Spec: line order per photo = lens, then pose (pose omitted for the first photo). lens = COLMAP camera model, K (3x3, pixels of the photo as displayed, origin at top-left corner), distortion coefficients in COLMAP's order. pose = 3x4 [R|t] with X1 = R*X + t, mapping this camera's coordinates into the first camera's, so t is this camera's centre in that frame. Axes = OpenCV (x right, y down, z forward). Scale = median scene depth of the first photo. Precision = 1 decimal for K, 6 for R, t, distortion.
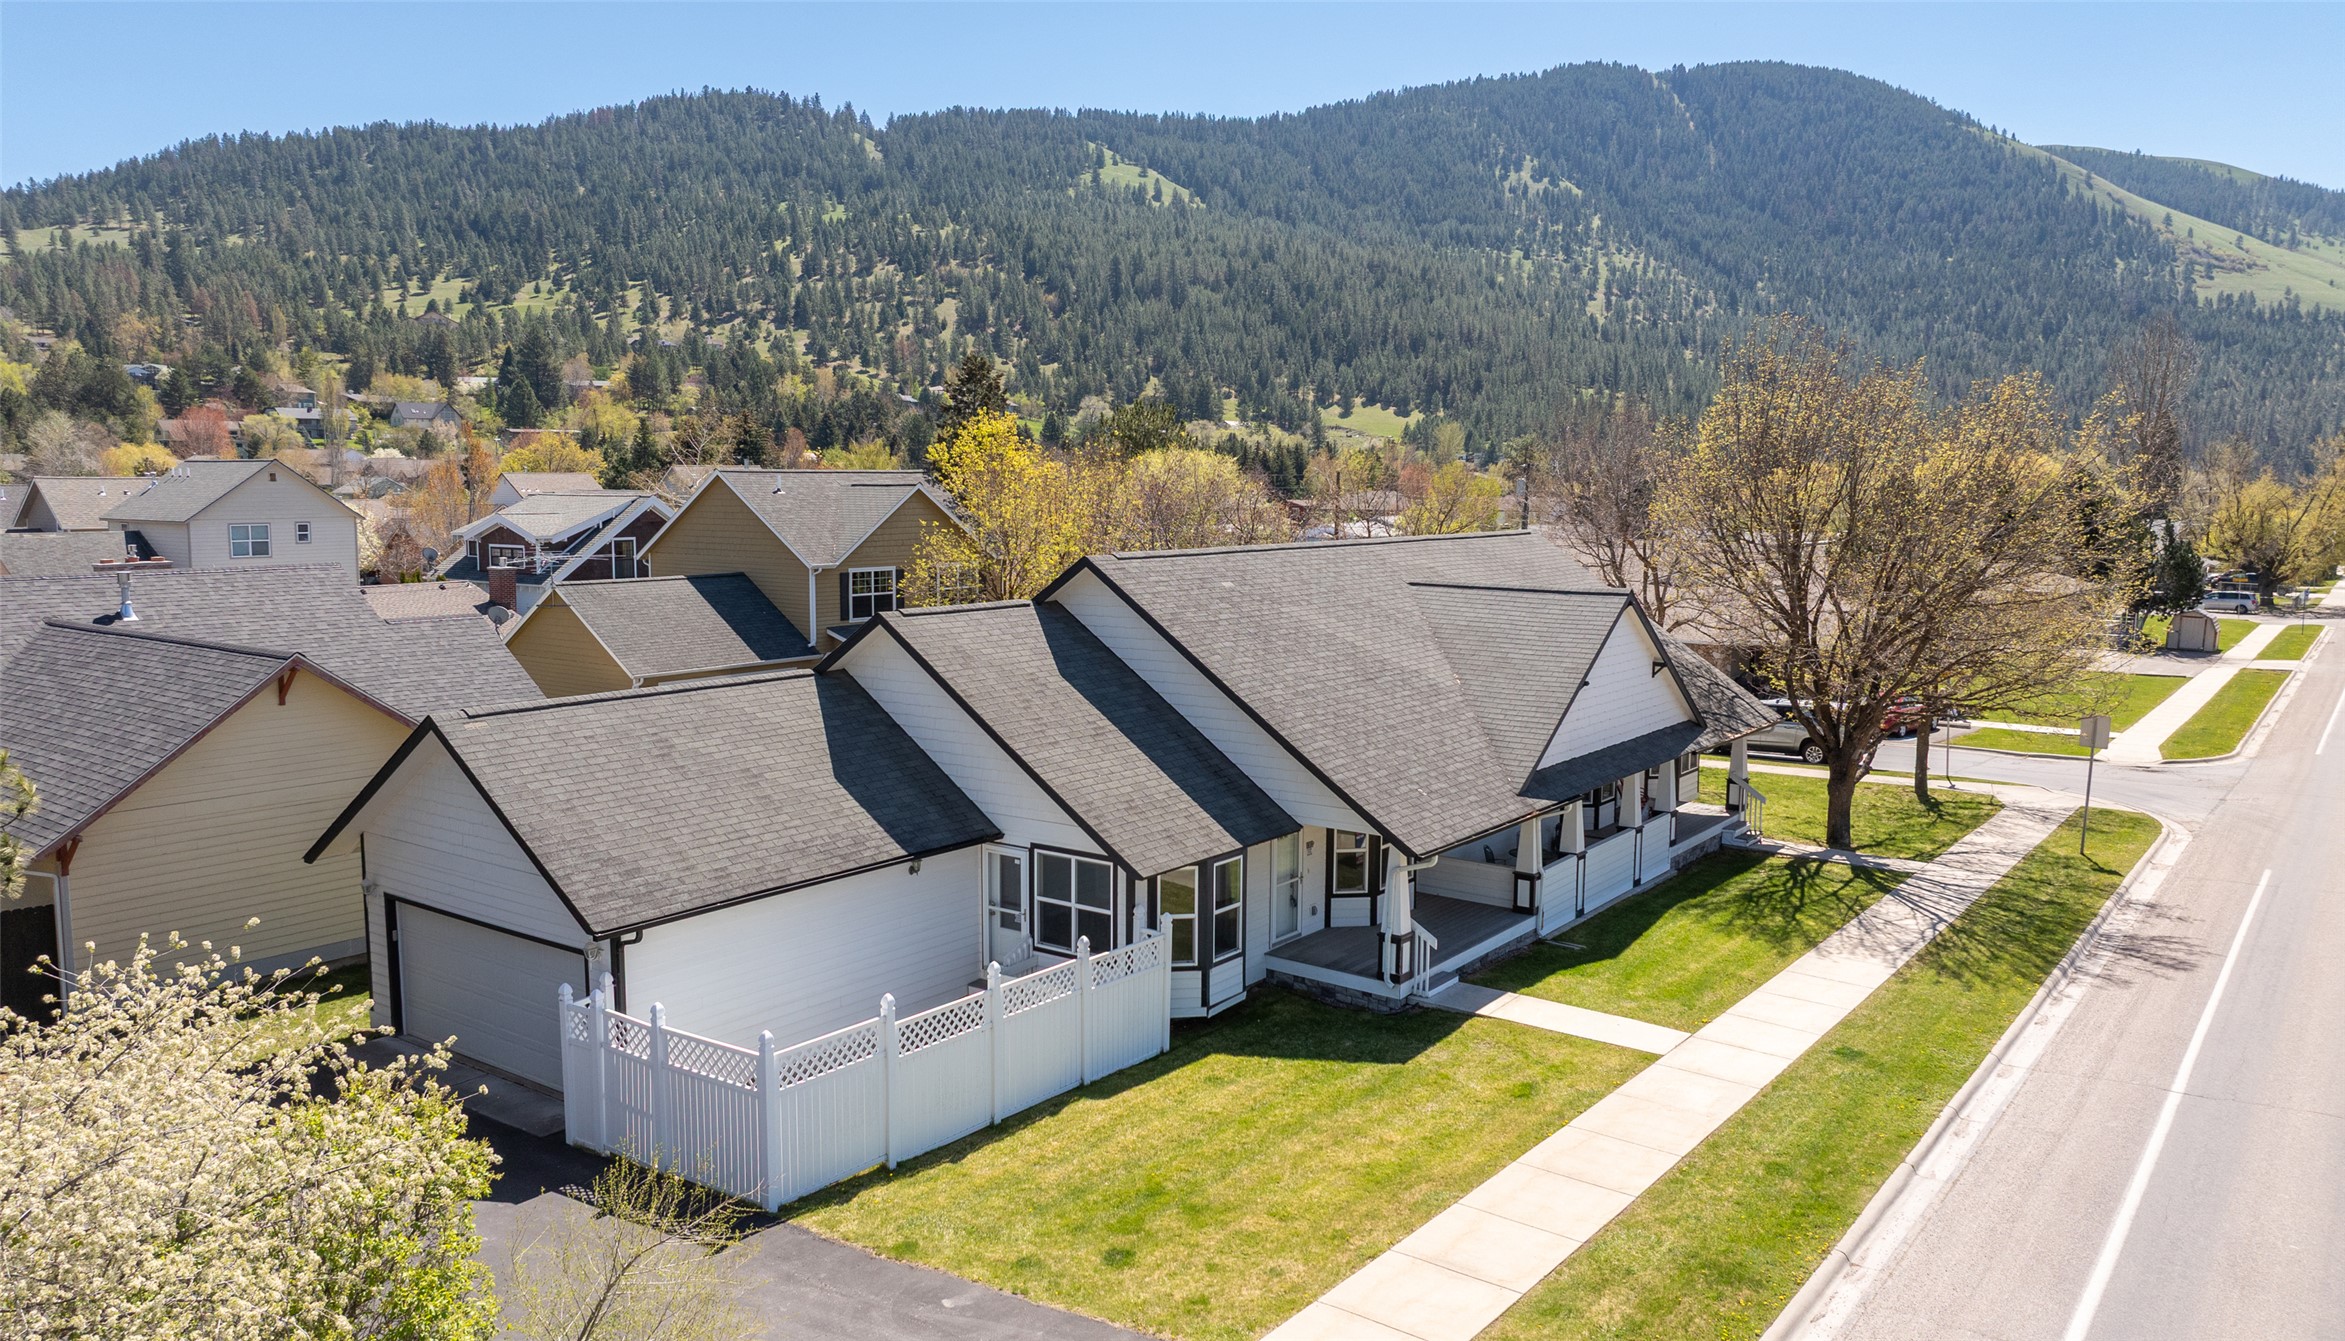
lens RADIAL K [[1711.1, 0, 1147.4], [0, 1711.1, 654.7], [0, 0, 1]] dist [-0.019021, 0.004128]
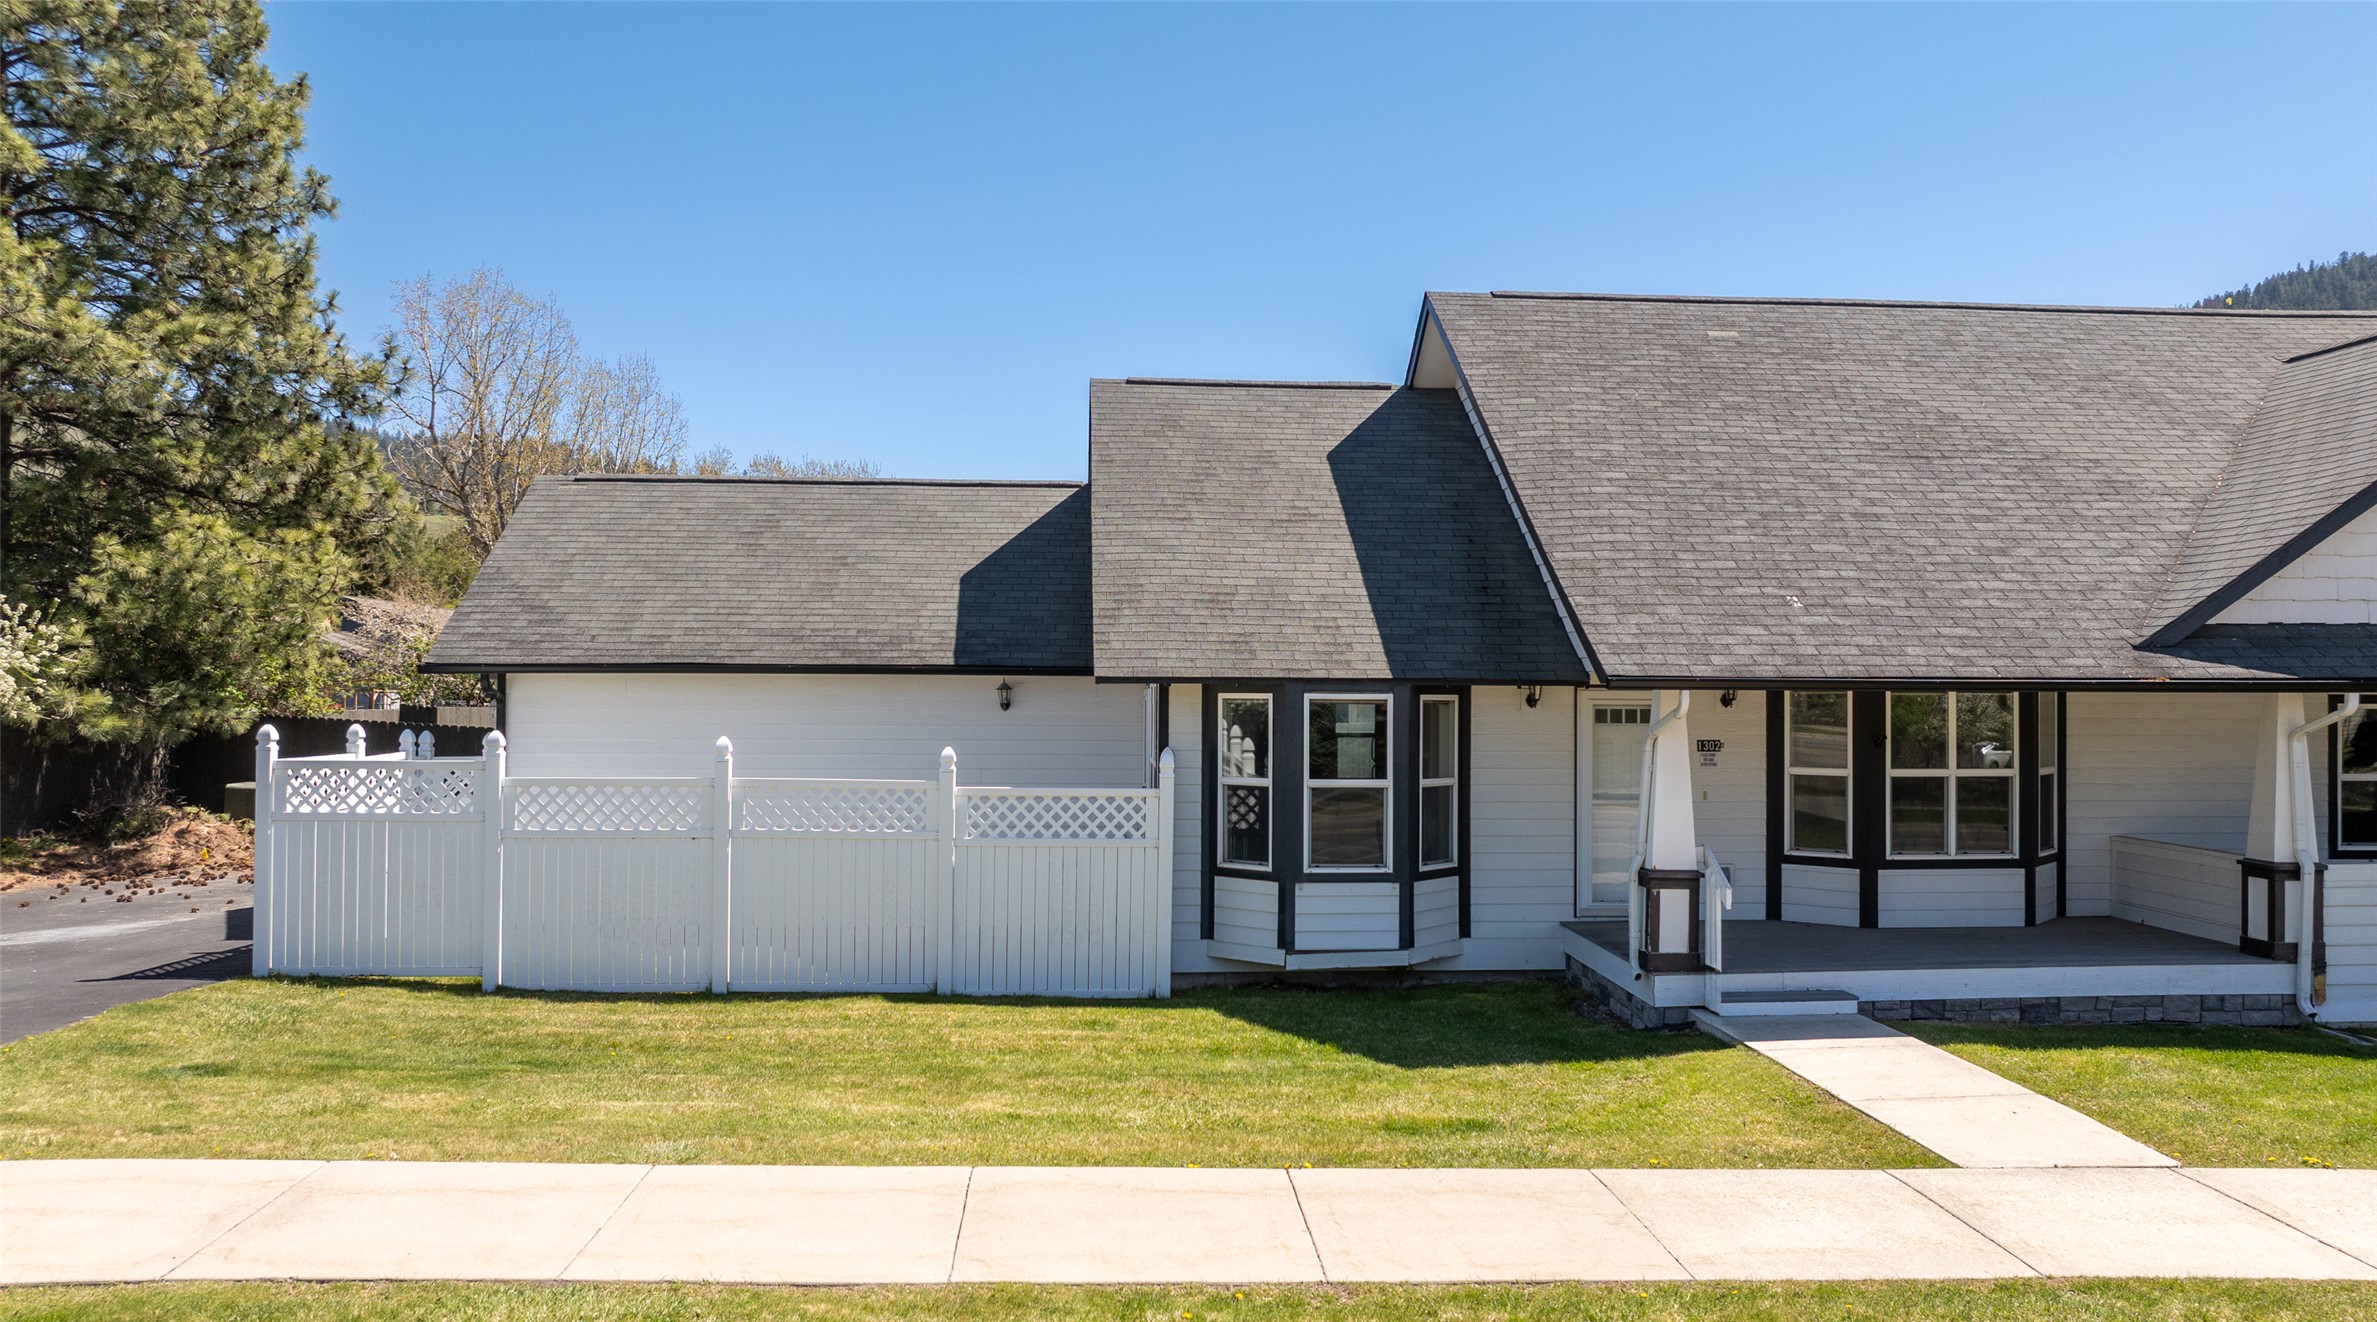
lens RADIAL K [[1701.9, 0, 1185.8], [0, 1701.9, 669.3], [0, 0, 1]] dist [-0.031220, 0.028970]
pose [[0.654308, -0.009640, -0.756167, 0.363603], [-0.082428, 0.993052, -0.083984, 0.135917], [0.751722, 0.117281, 0.648967, 0.497659]]
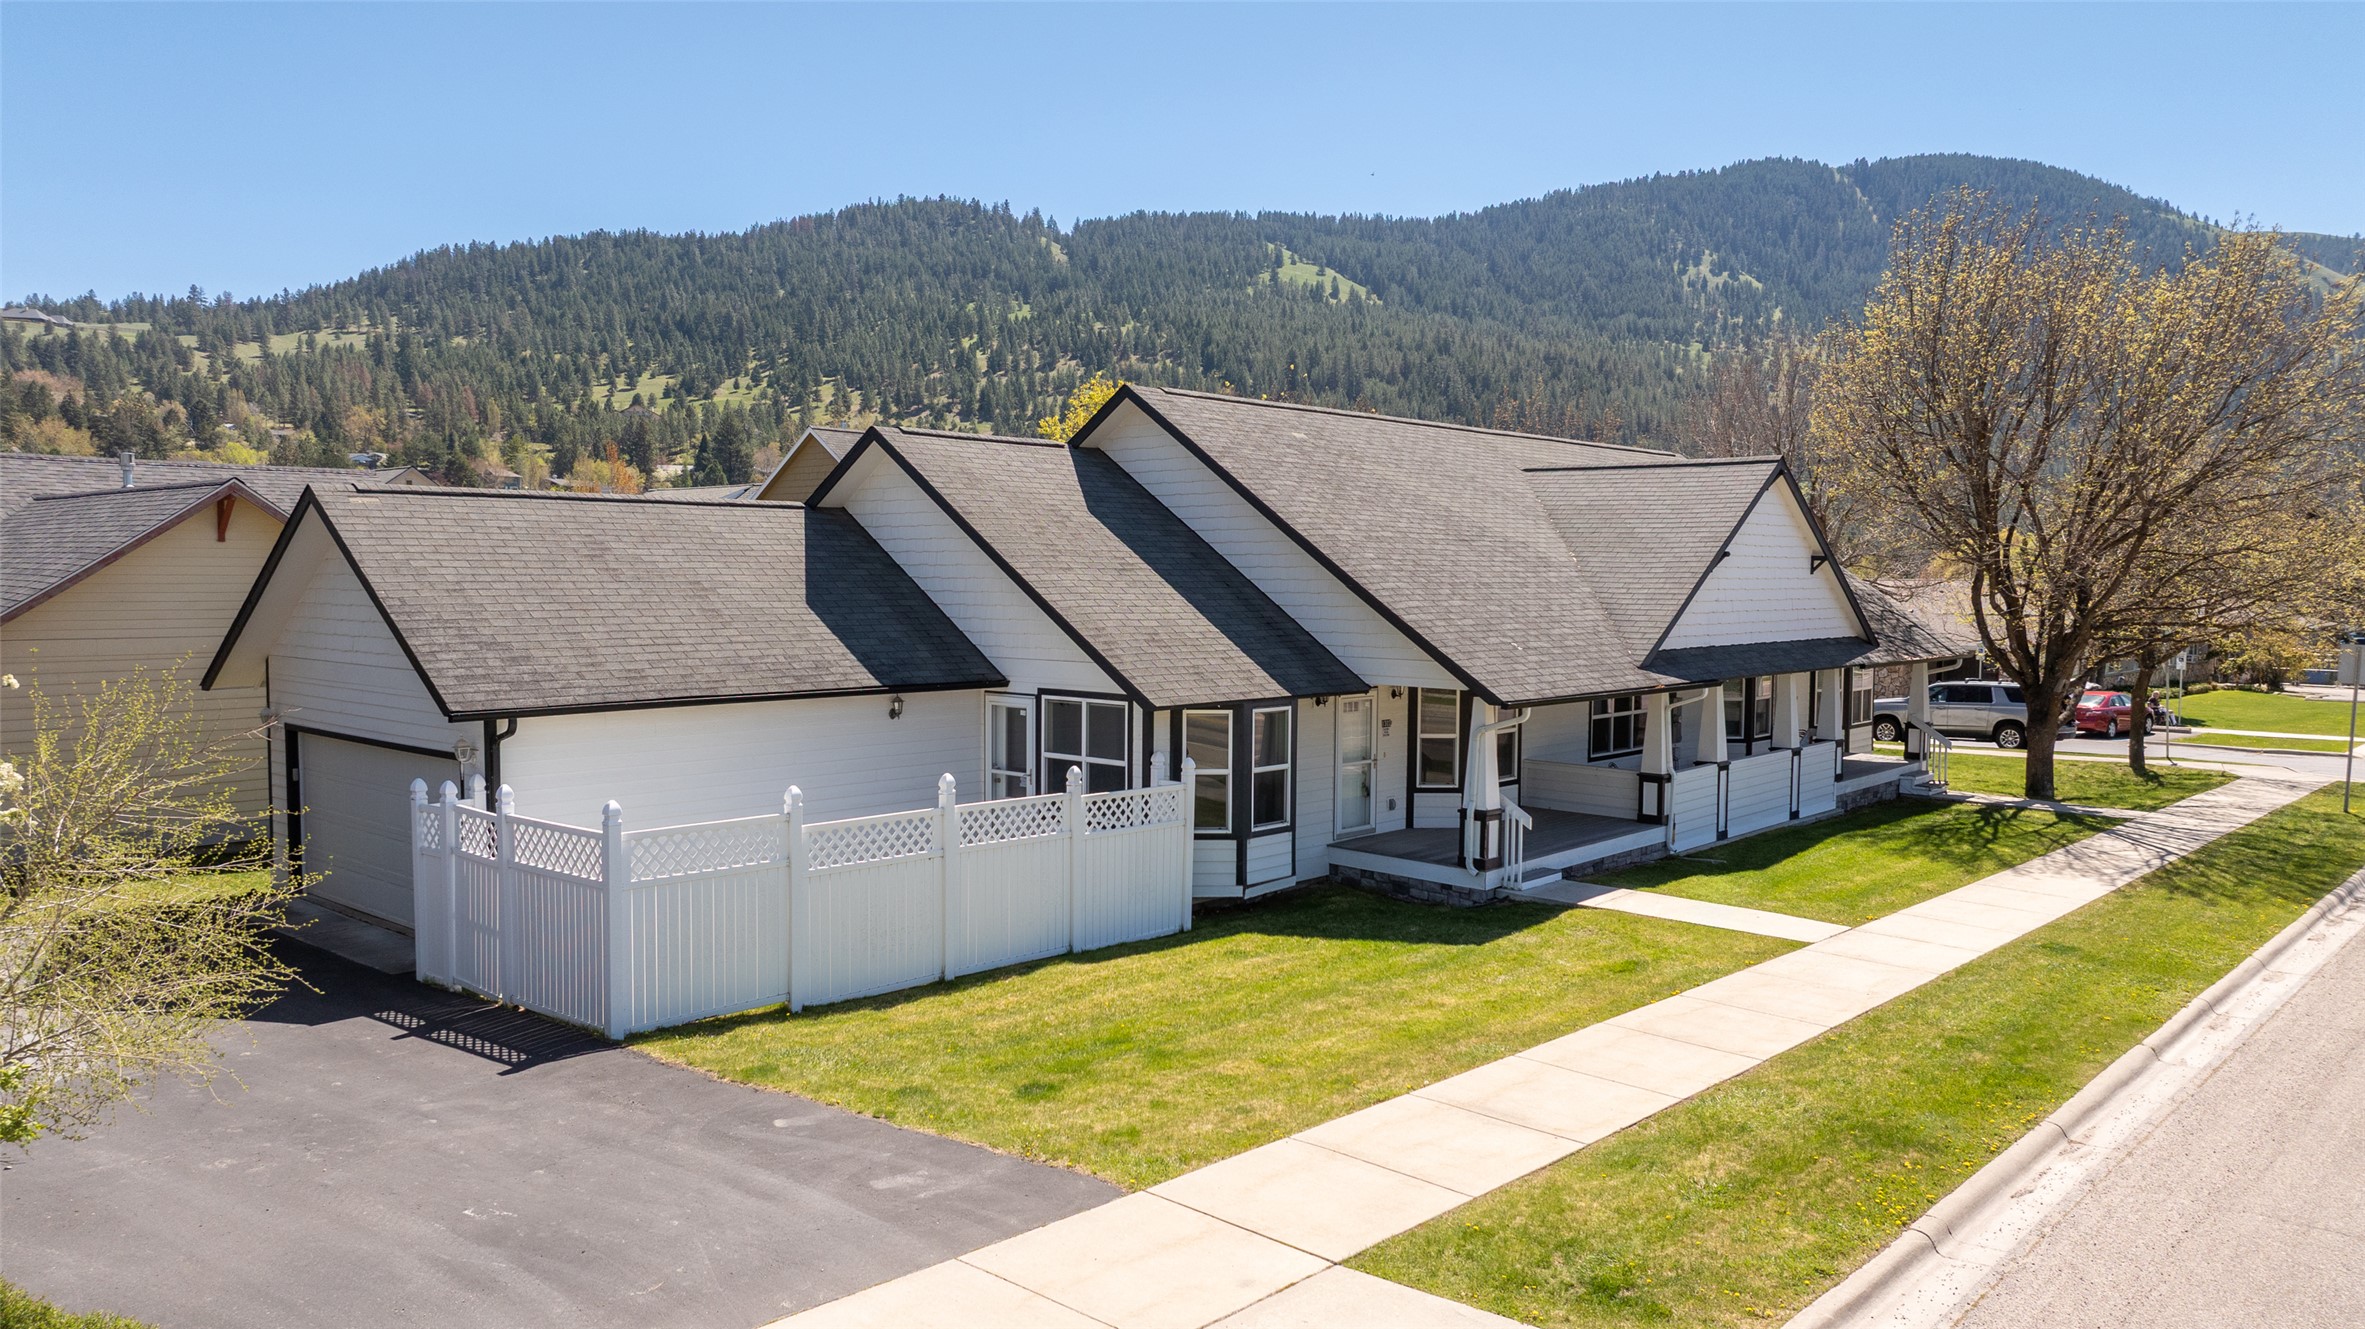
lens RADIAL K [[1693.3, 0, 1176.1], [0, 1693.3, 654.9], [0, 0, 1]] dist [-0.031220, 0.028970]
pose [[0.996148, 0.008867, -0.087242, 0.060105], [-0.013715, 0.998385, -0.055121, 0.116670], [0.086612, 0.056105, 0.994661, 0.153180]]
